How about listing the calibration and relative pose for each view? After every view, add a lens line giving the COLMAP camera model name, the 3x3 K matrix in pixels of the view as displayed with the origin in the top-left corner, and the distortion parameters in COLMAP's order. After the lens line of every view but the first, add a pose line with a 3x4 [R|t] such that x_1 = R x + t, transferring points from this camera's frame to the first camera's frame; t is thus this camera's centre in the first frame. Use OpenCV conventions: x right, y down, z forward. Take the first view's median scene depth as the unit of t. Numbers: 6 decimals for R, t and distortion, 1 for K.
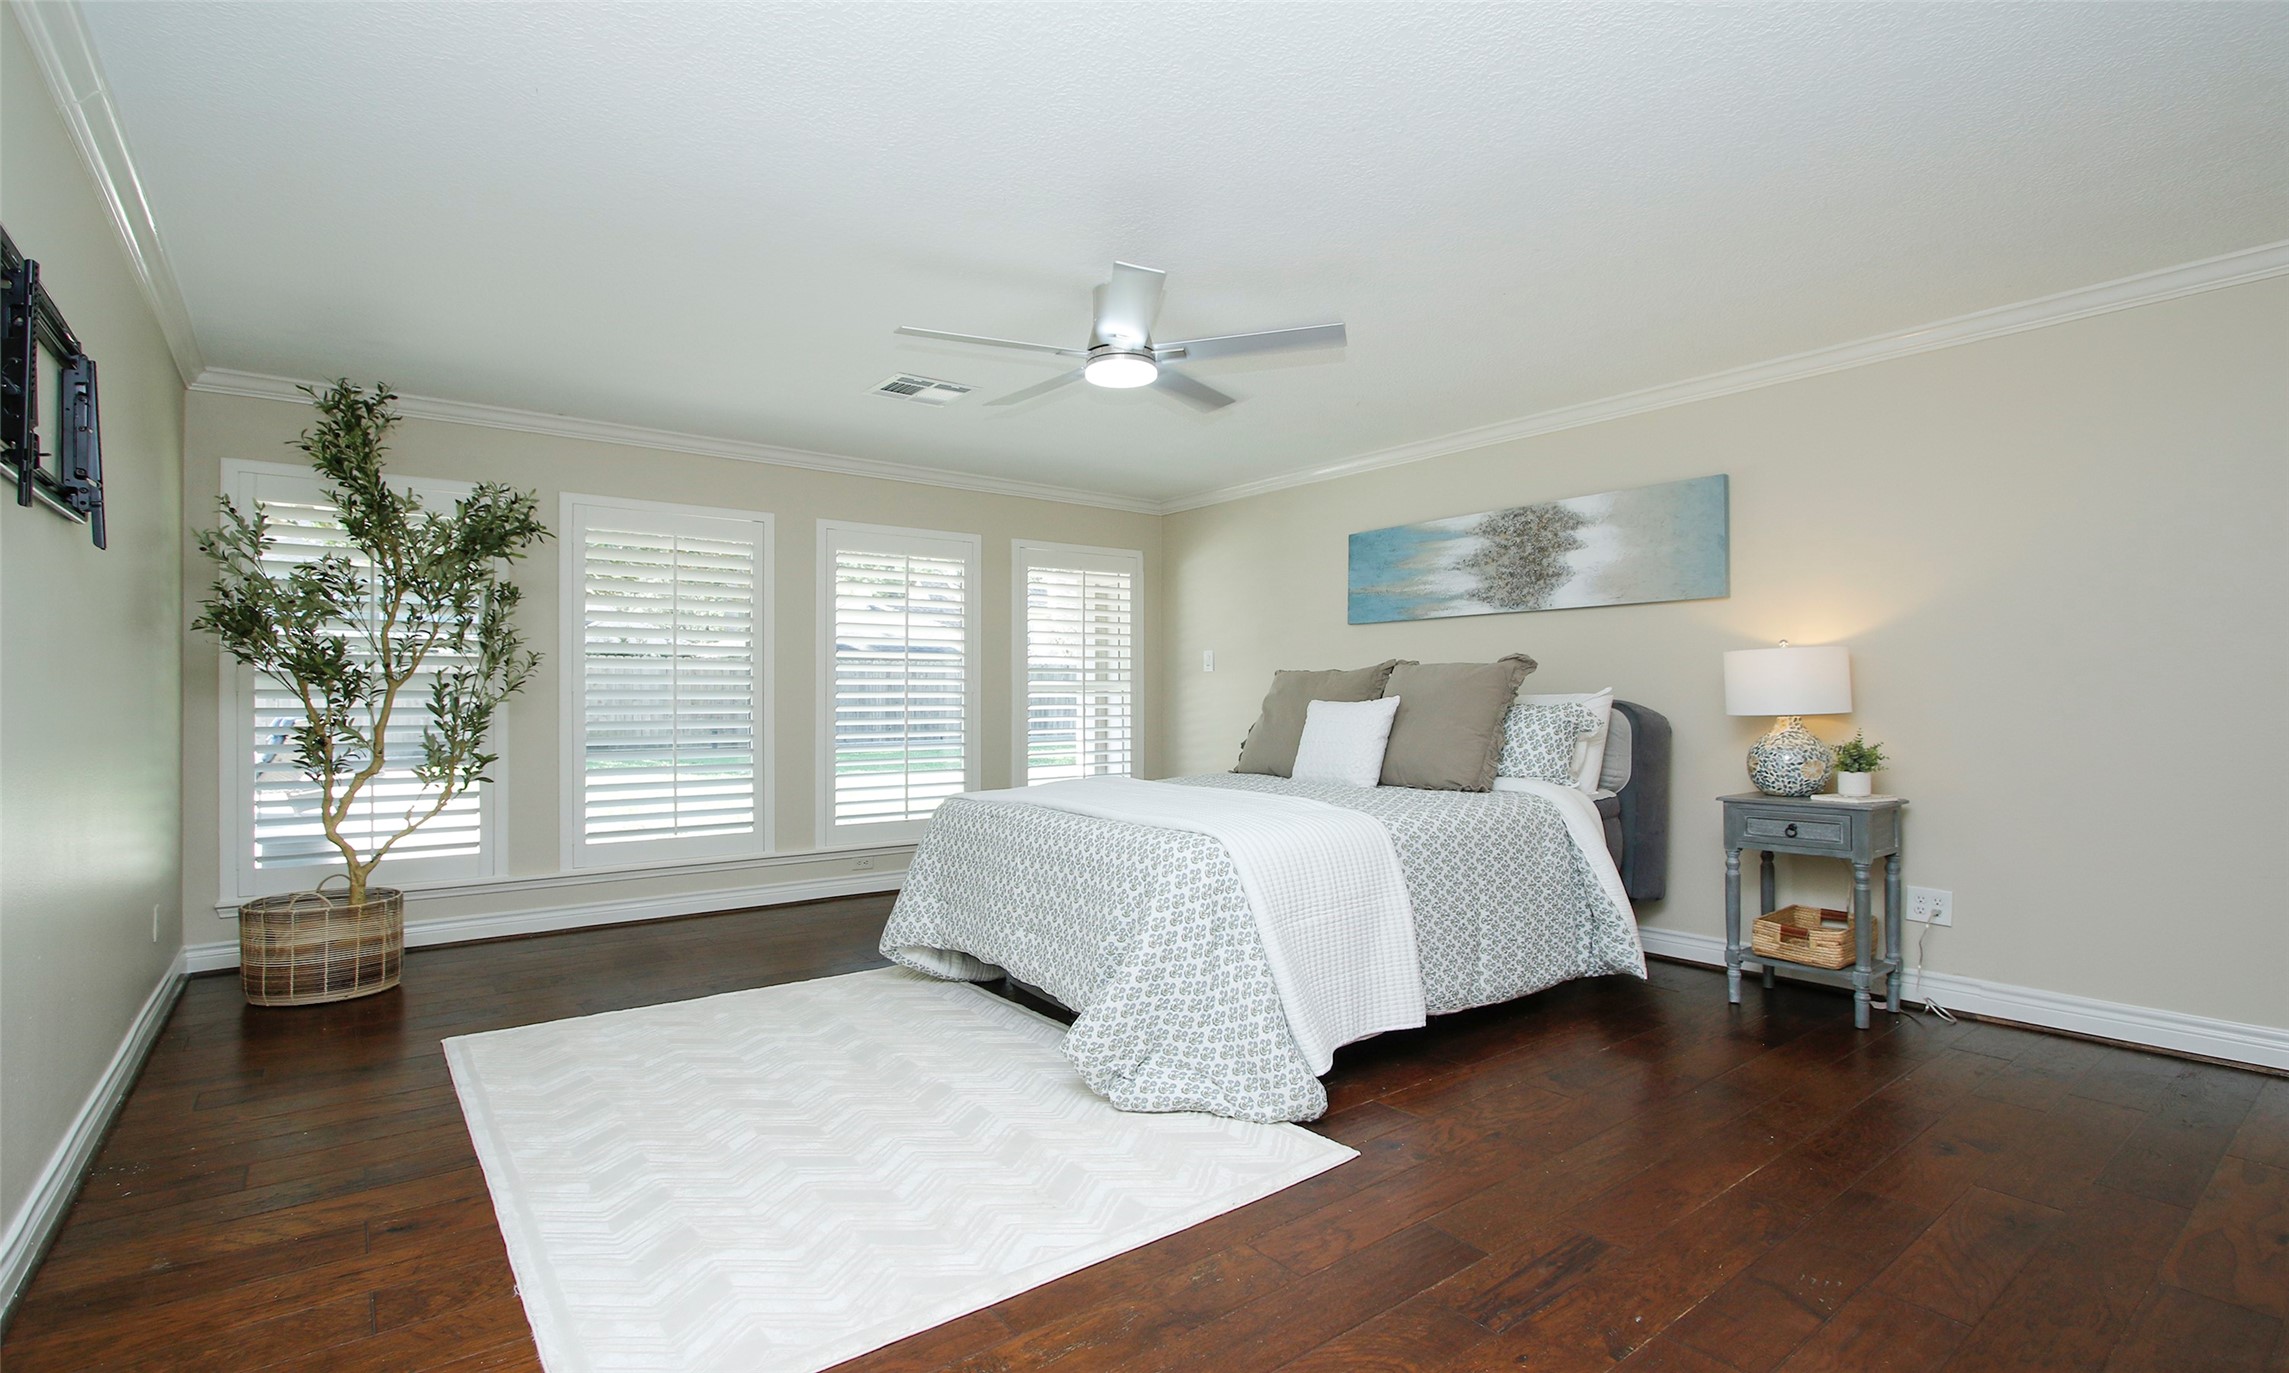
lens RADIAL K [[1099.5, 0, 1124.1], [0, 1099.5, 695.3], [0, 0, 1]] dist [-0.022427, 0.001231]
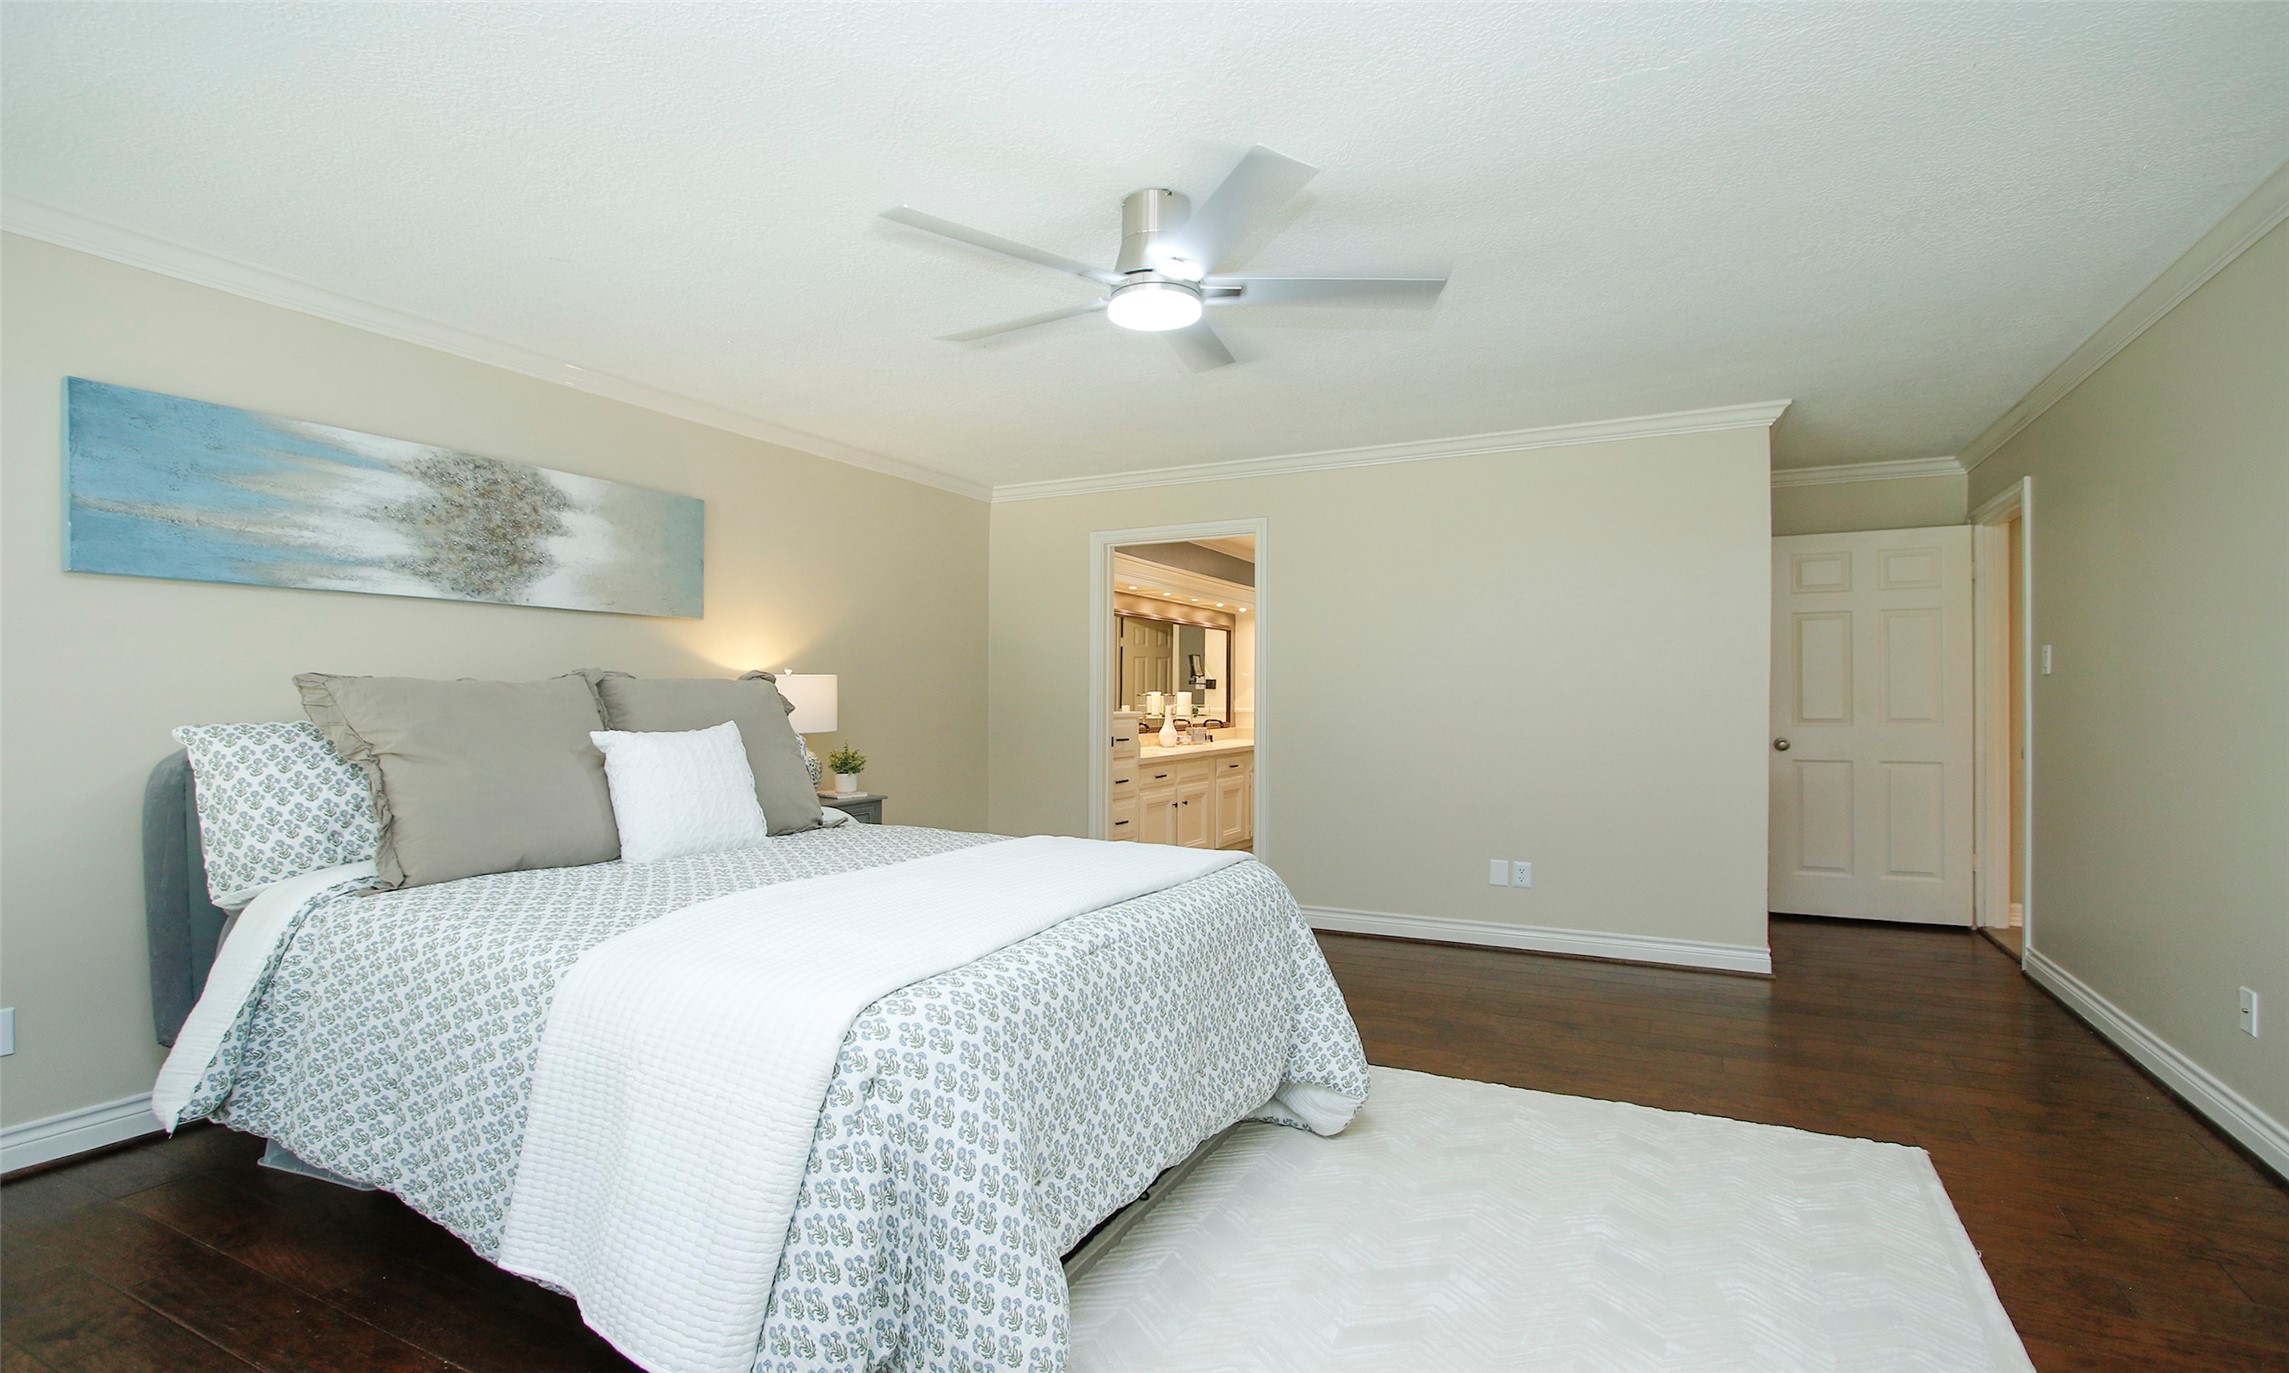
lens RADIAL K [[1099.5, 0, 1124.1], [0, 1099.5, 695.3], [0, 0, 1]] dist [-0.022427, 0.001231]
pose [[-0.453016, 0.003999, 0.891493, -0.473850], [-0.001198, 0.999986, -0.005094, -0.011965], [-0.891501, -0.003376, -0.453005, 0.957684]]
